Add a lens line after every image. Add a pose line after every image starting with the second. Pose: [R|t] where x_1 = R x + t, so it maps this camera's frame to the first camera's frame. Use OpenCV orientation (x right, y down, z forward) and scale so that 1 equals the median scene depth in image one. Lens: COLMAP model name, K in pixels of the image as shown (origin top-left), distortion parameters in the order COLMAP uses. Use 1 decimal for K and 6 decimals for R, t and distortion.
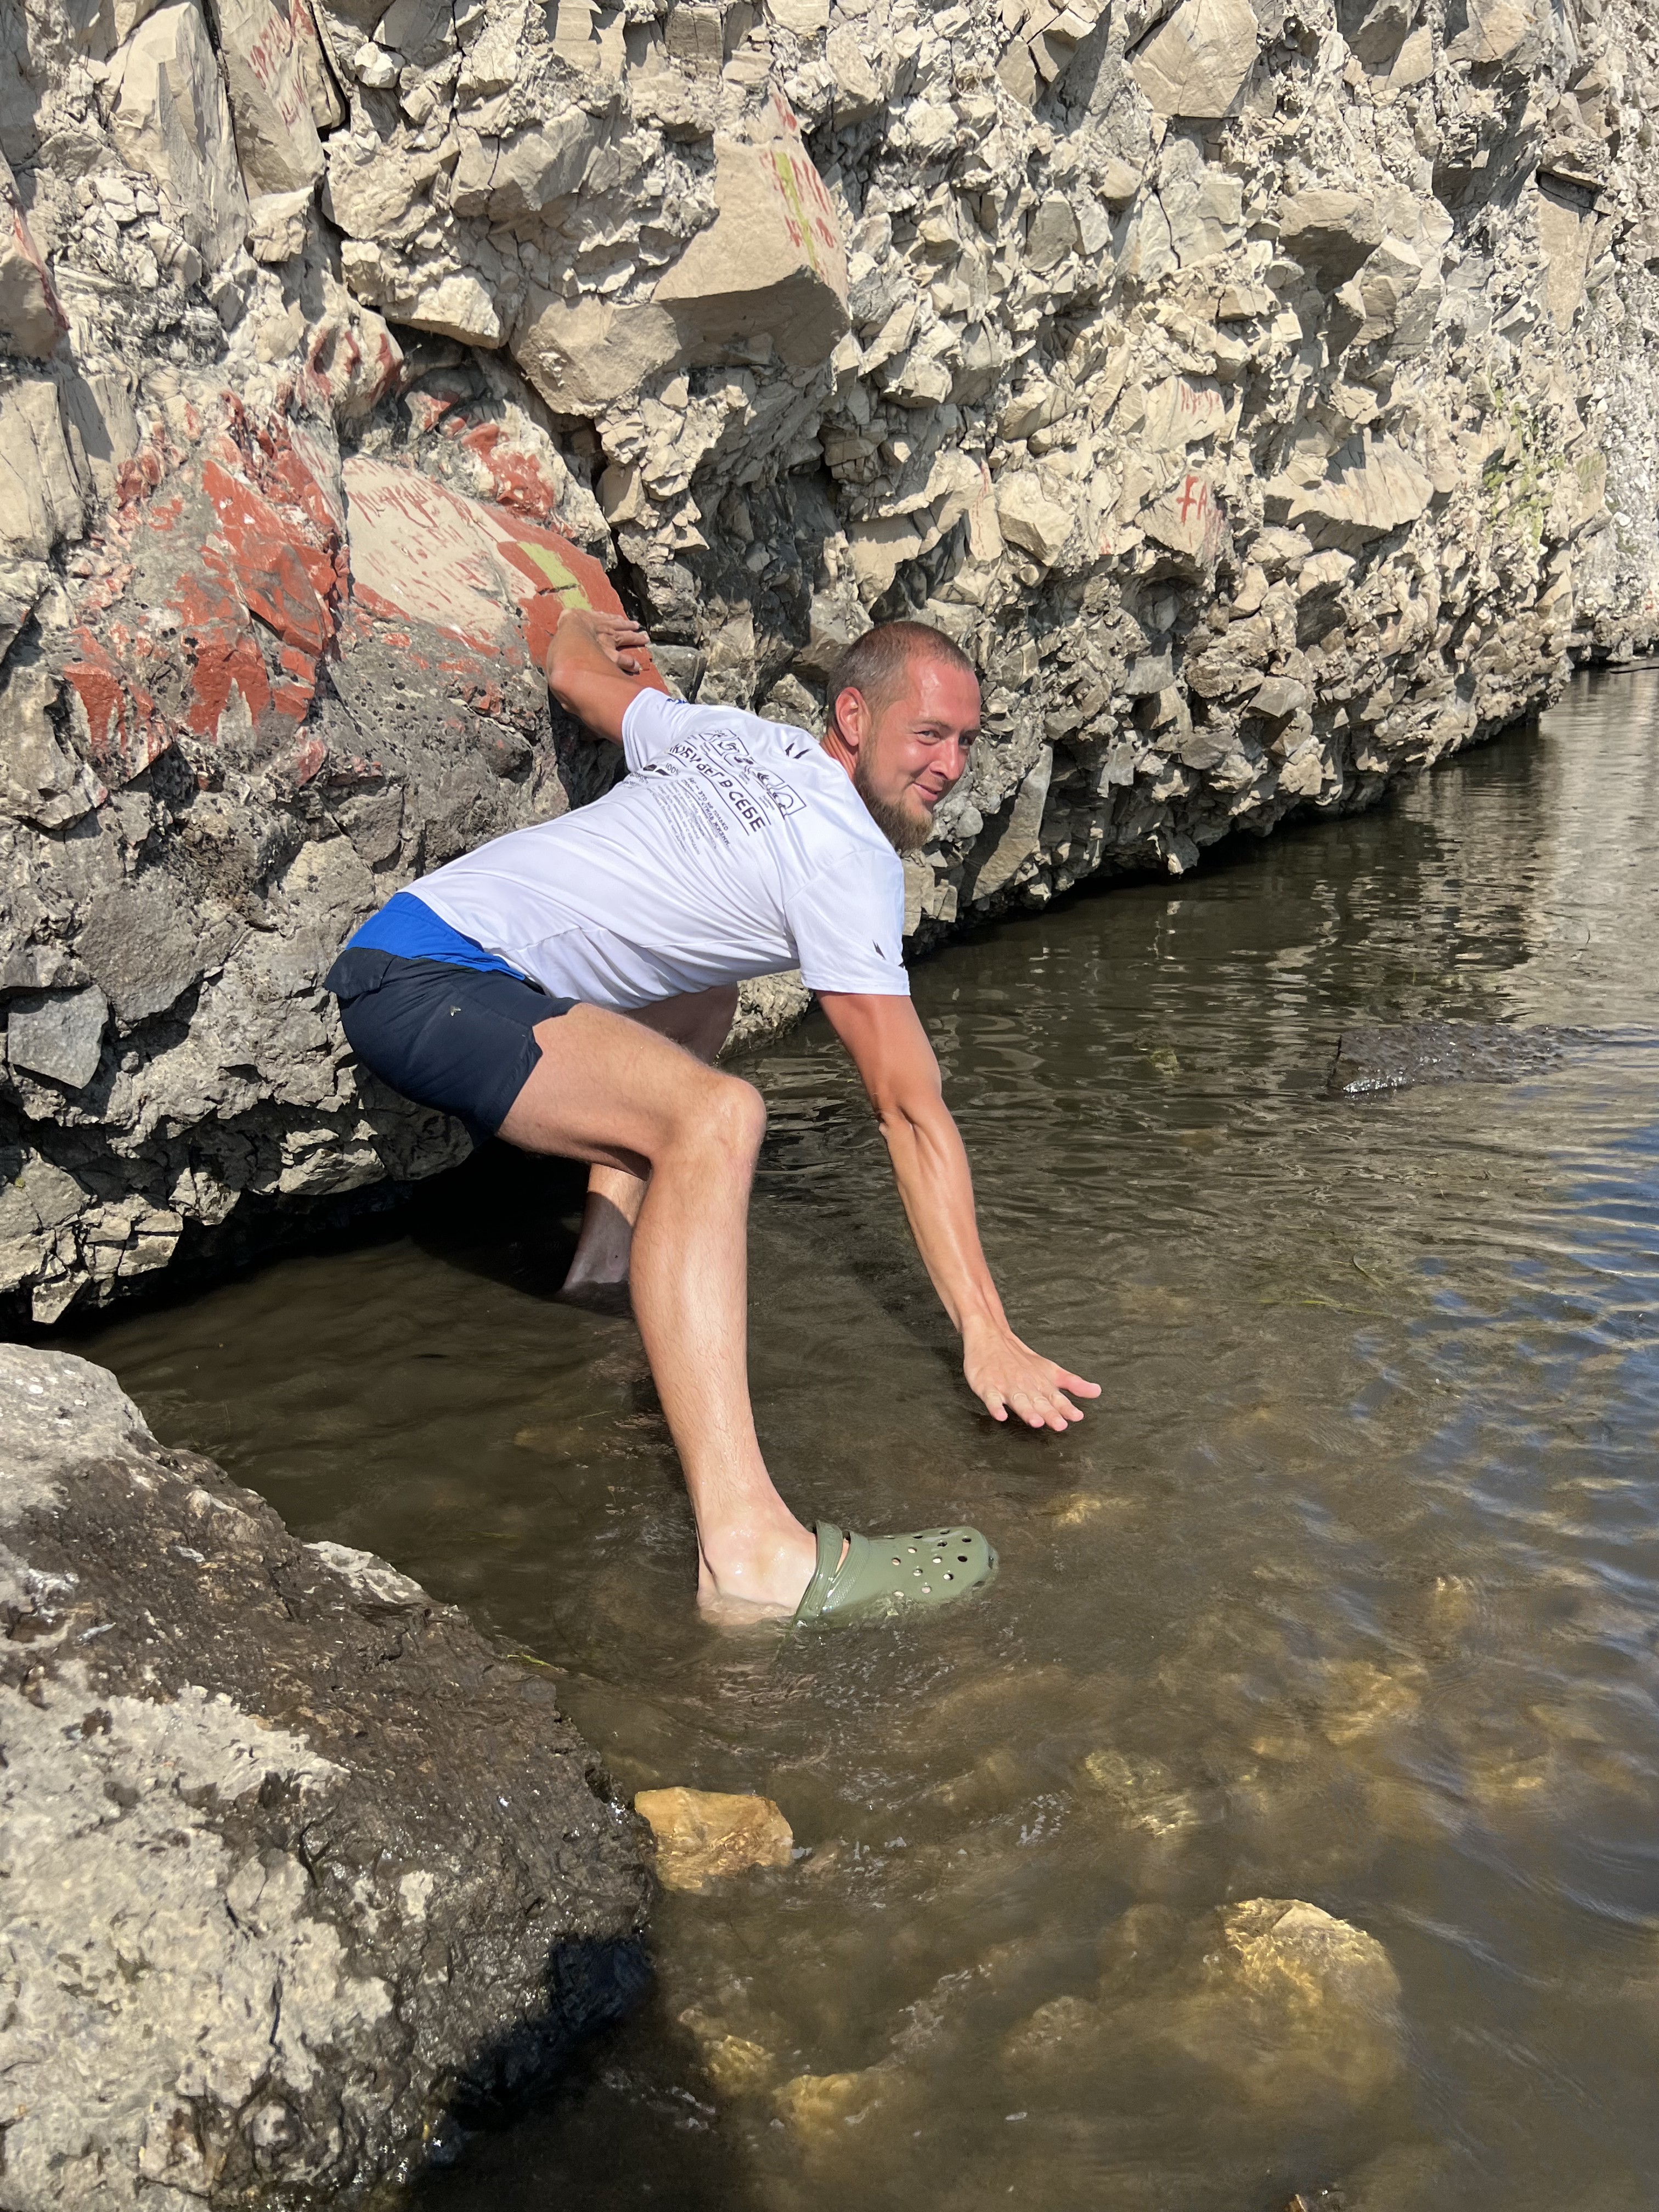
lens RADIAL K [[1830.2, 0, 814.8], [0, 1830.2, 1125.5], [0, 0, 1]] dist [0.029412, -0.021600]
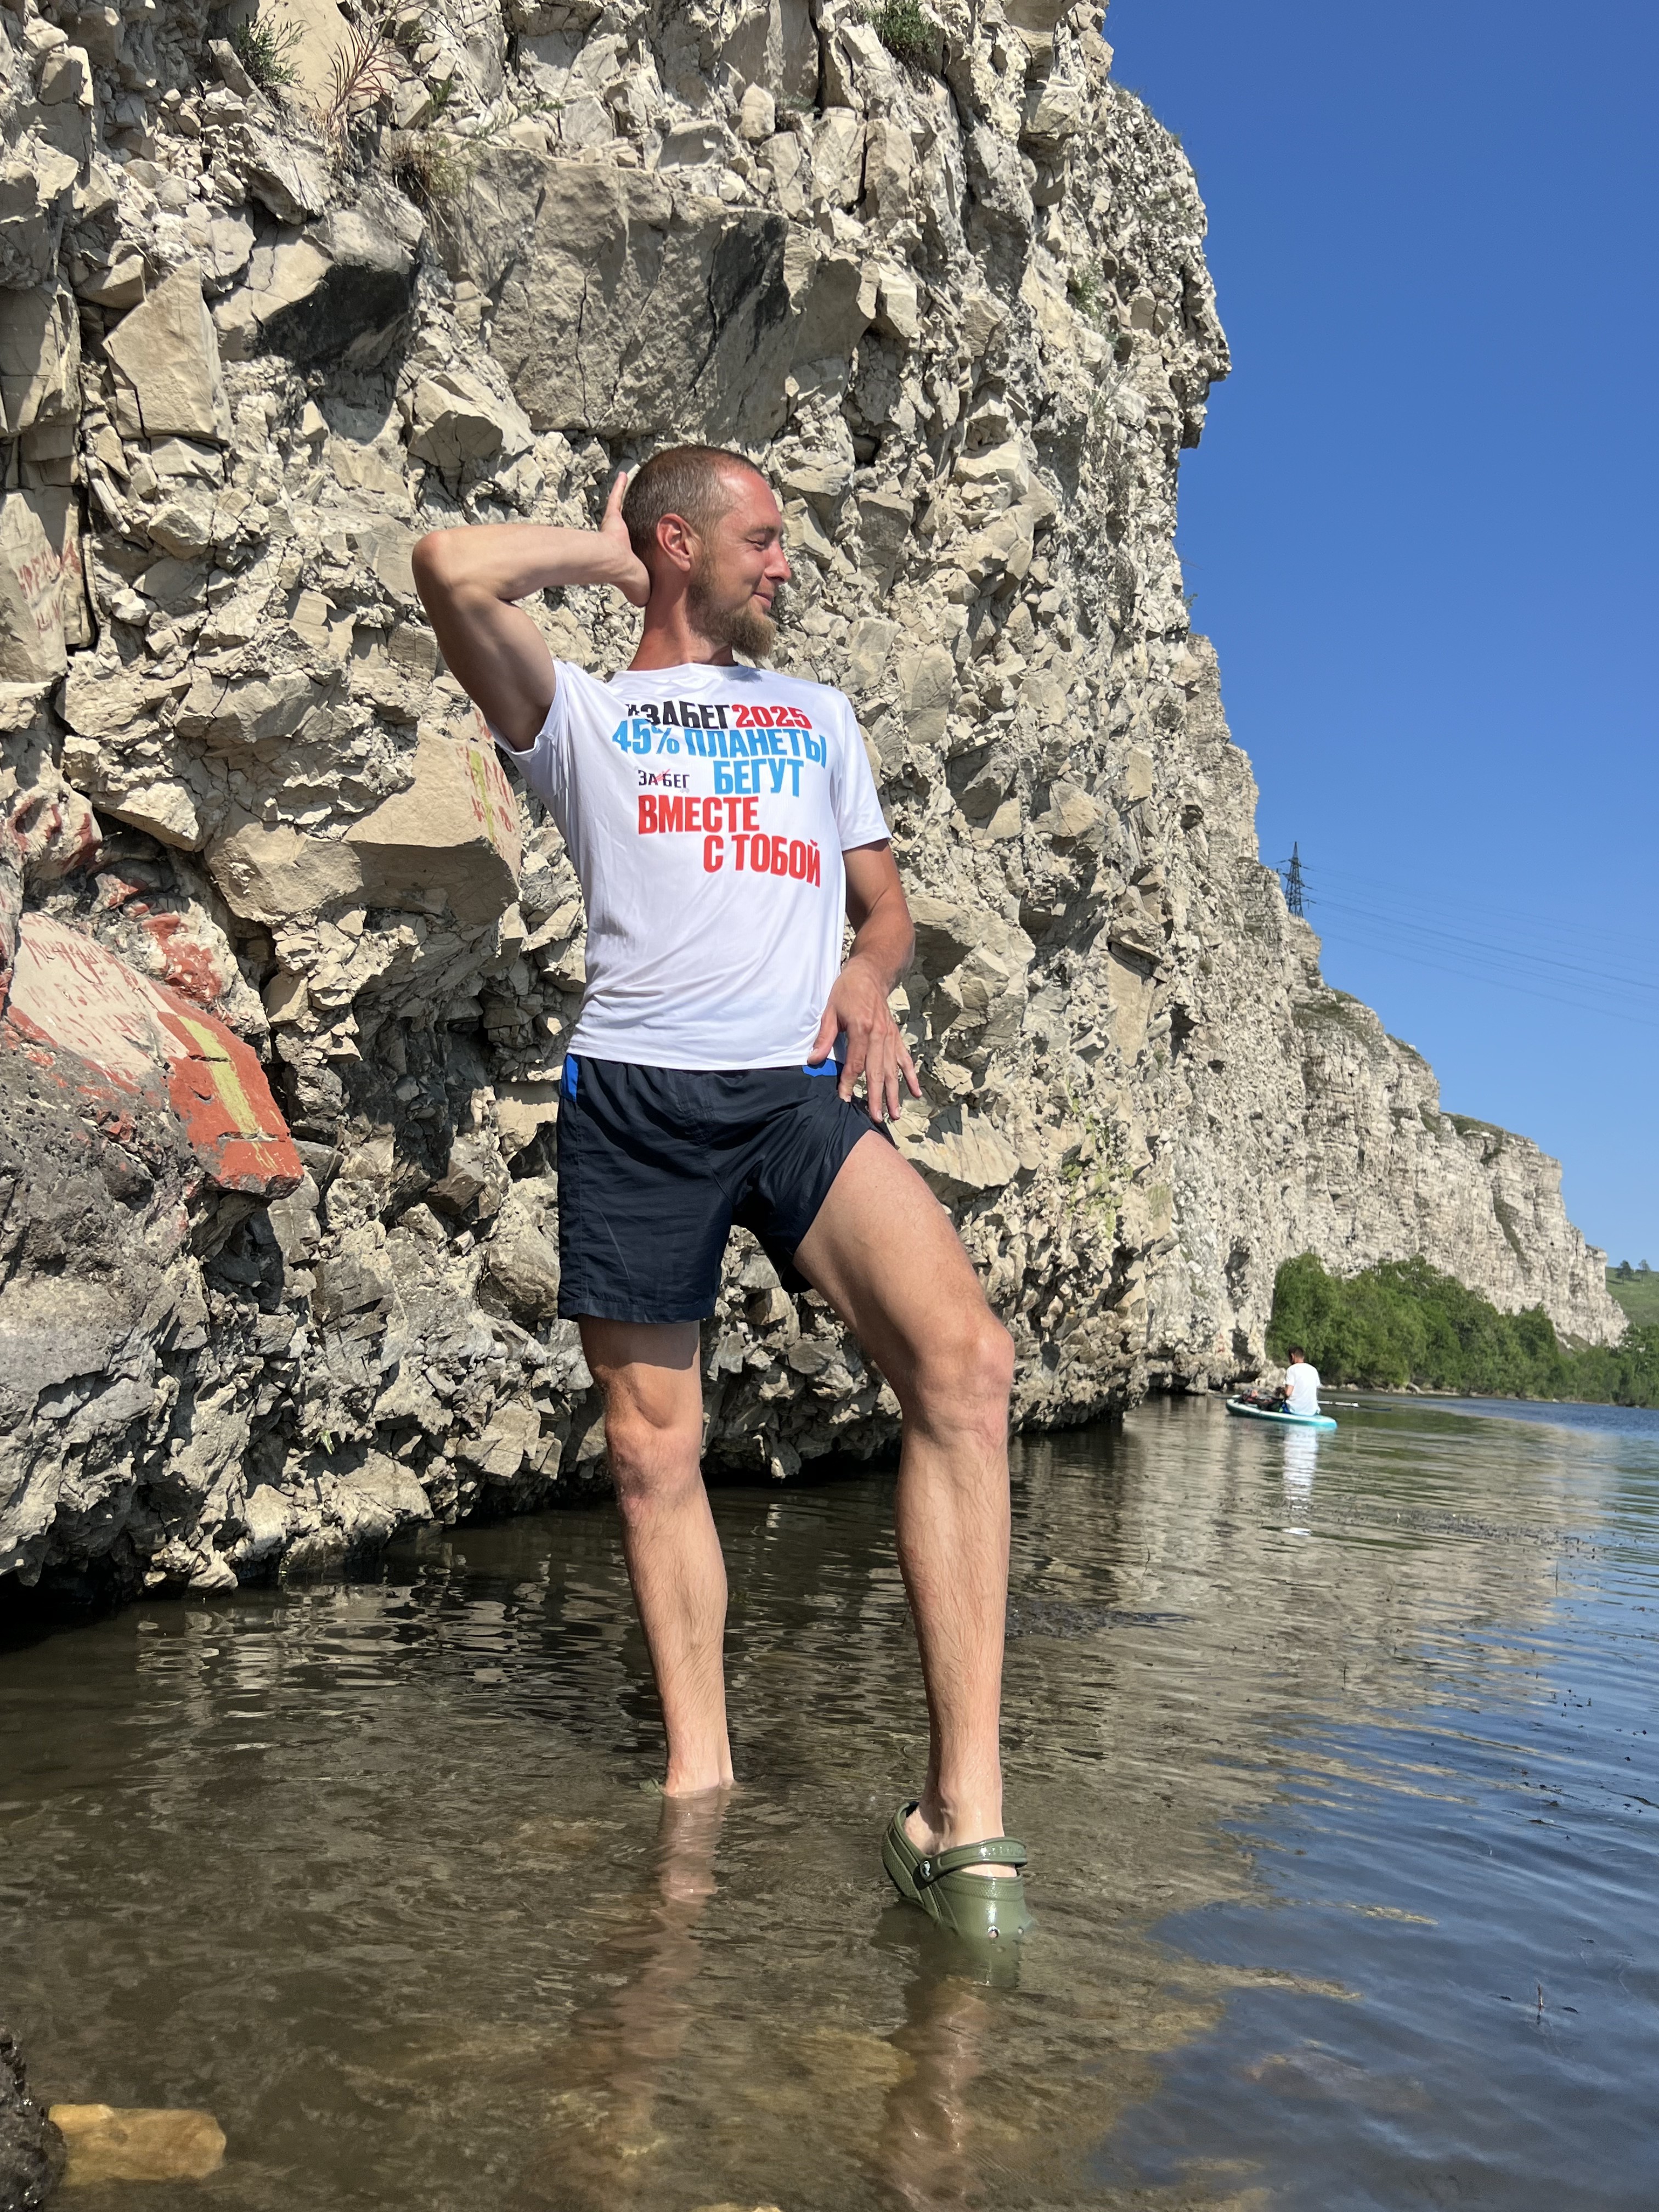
lens RADIAL K [[1823.2, 0, 803.0], [0, 1823.2, 1106.0], [0, 0, 1]] dist [0.038971, -0.032542]
pose [[0.975894, 0.136668, 0.170156, 0.012252], [-0.065122, 0.926486, -0.370653, 0.066018], [-0.208304, 0.350637, 0.913052, -0.018887]]
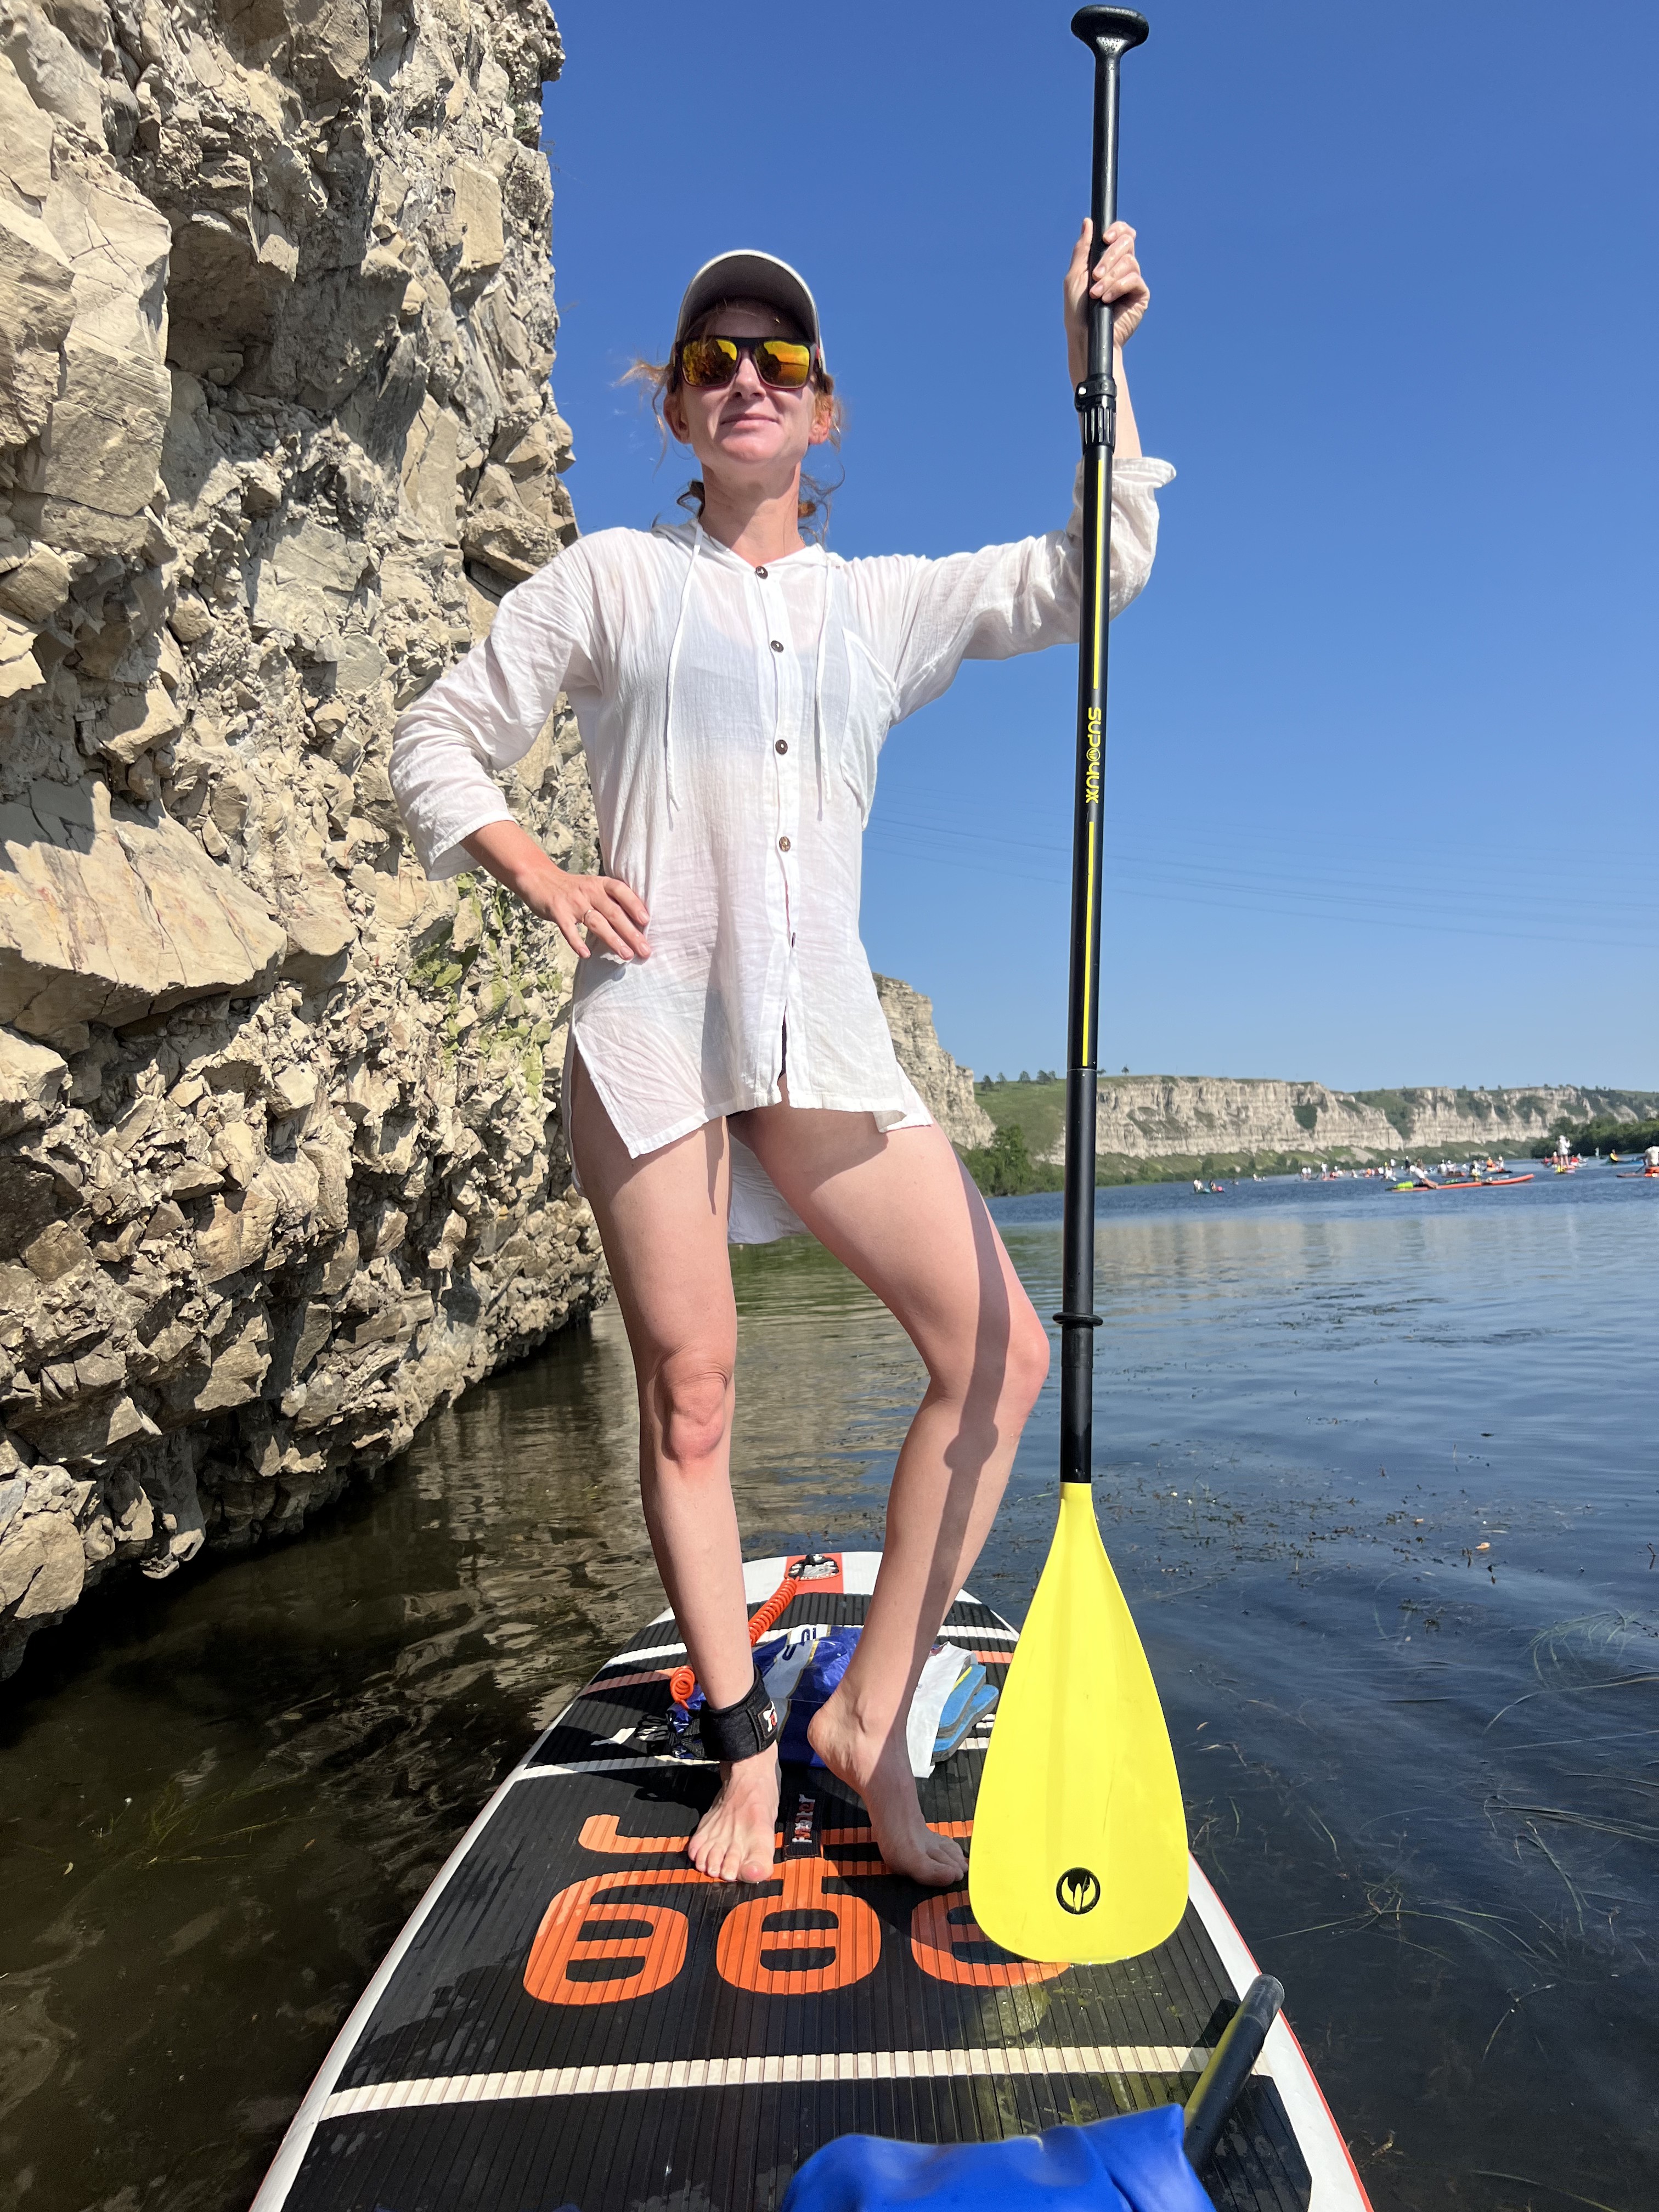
lens RADIAL K [[1688.9, 0, 799.9], [0, 1688.9, 1137.2], [0, 0, 1]] dist [0.054371, -0.070535]
pose [[0.883470, -0.004803, 0.468463, 0.345607], [0.151861, 0.948891, -0.276667, -0.215363], [-0.443191, 0.315568, 0.839046, 0.819897]]
